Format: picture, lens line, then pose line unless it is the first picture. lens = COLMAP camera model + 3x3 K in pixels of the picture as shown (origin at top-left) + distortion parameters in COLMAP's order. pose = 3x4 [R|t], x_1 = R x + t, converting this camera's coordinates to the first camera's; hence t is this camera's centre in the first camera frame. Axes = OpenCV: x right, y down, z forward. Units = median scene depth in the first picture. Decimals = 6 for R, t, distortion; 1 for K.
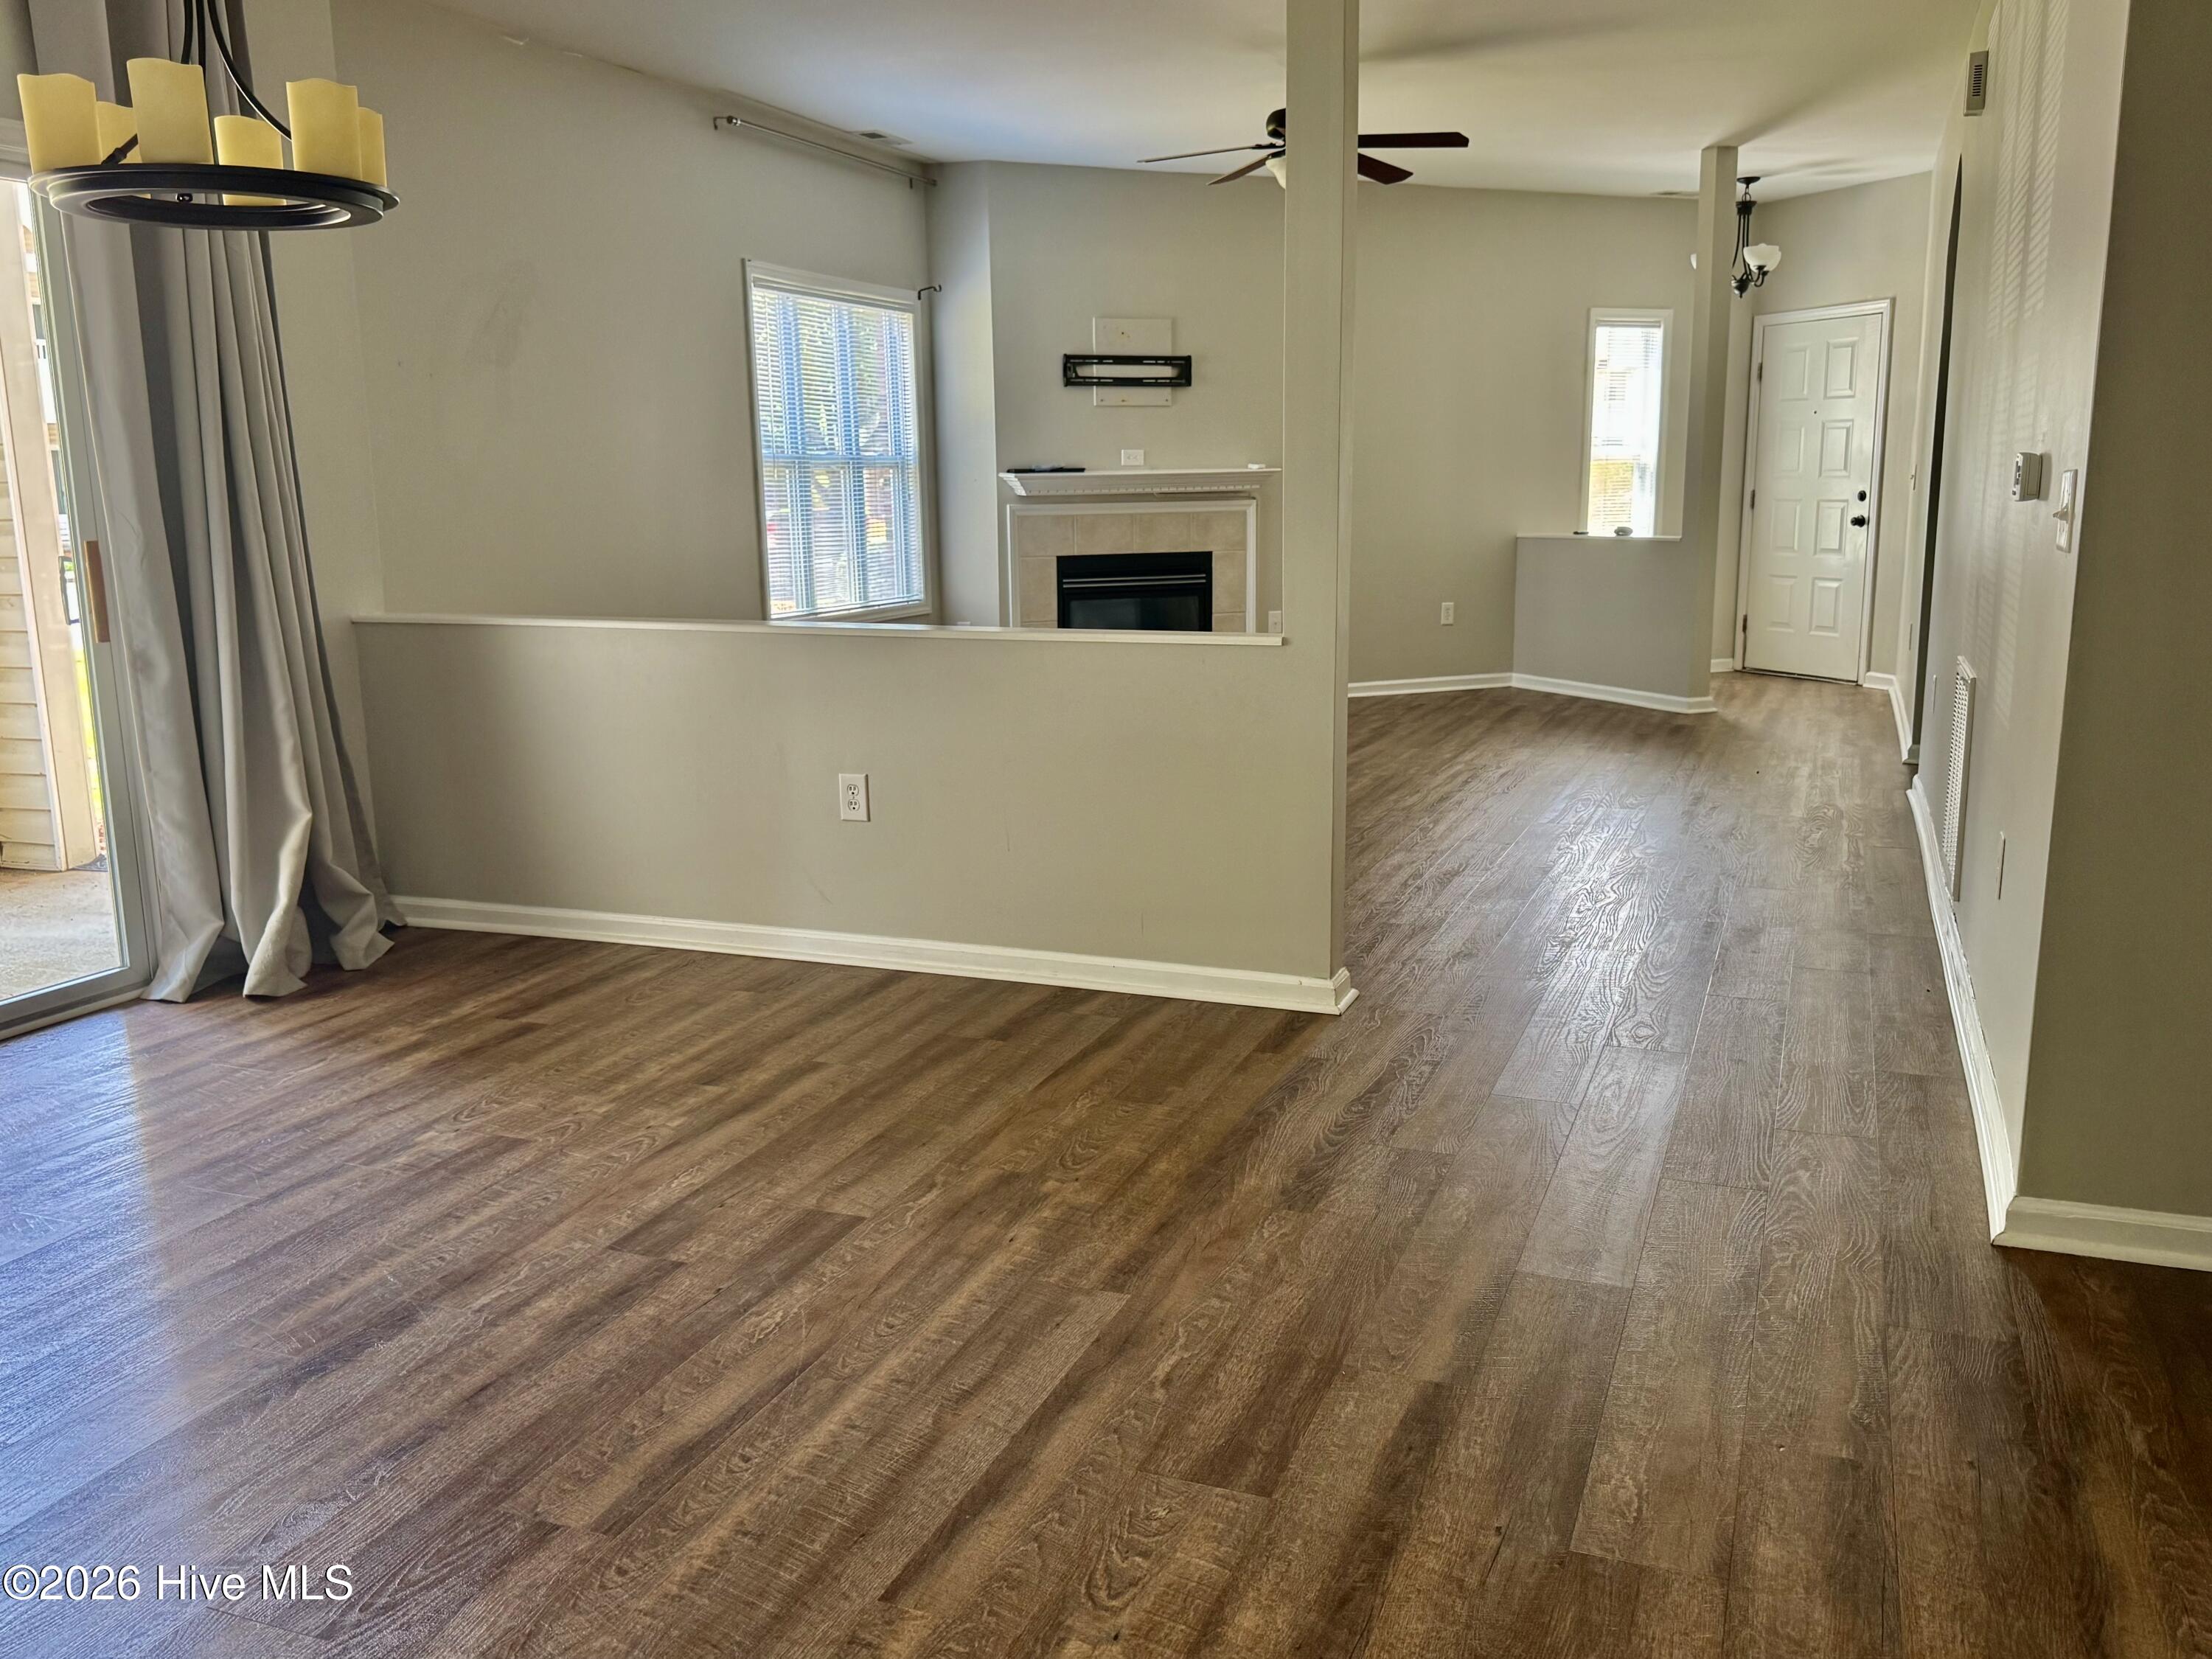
lens RADIAL K [[1797.5, 0, 1106.0], [0, 1797.5, 829.5], [0, 0, 1]] dist [0.171100, -0.343955]
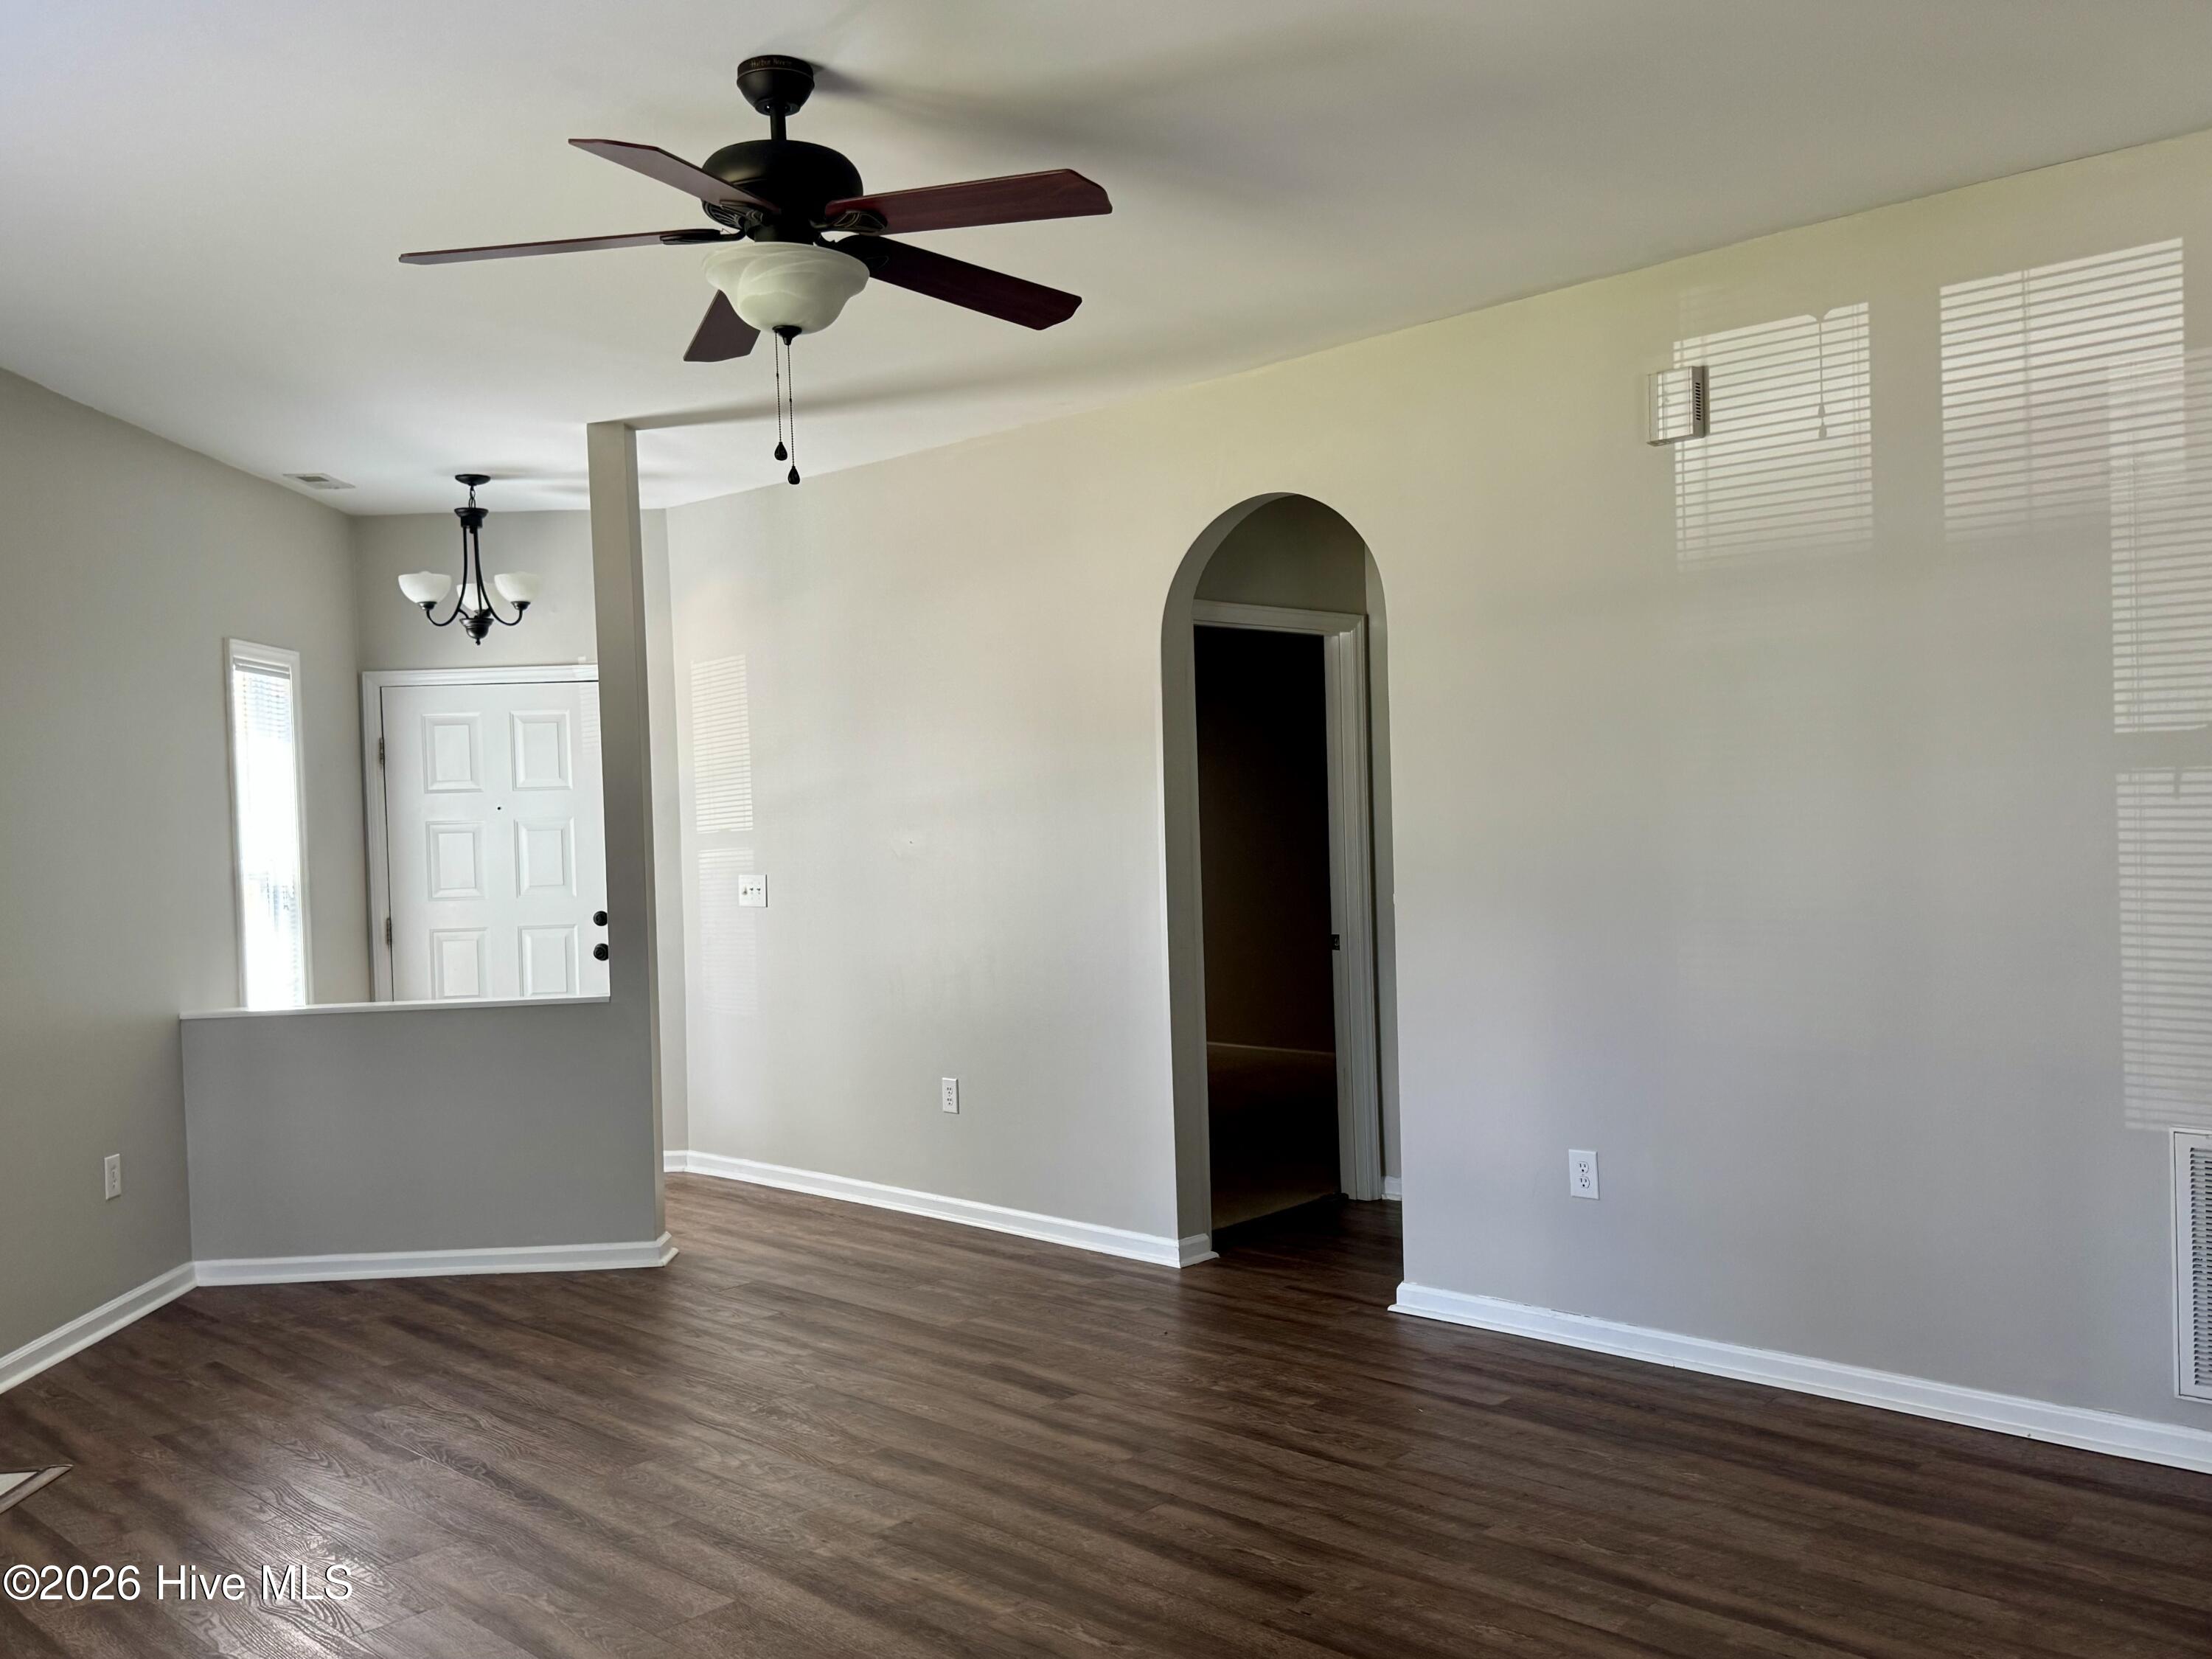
lens RADIAL K [[1803.0, 0, 1106.8], [0, 1803.0, 837.5], [0, 0, 1]] dist [0.154112, -0.287874]
pose [[0.372534, -0.013714, 0.927917, -0.211510], [0.203626, 0.976732, -0.067314, -0.132675], [-0.905403, 0.214025, 0.366658, 0.582174]]
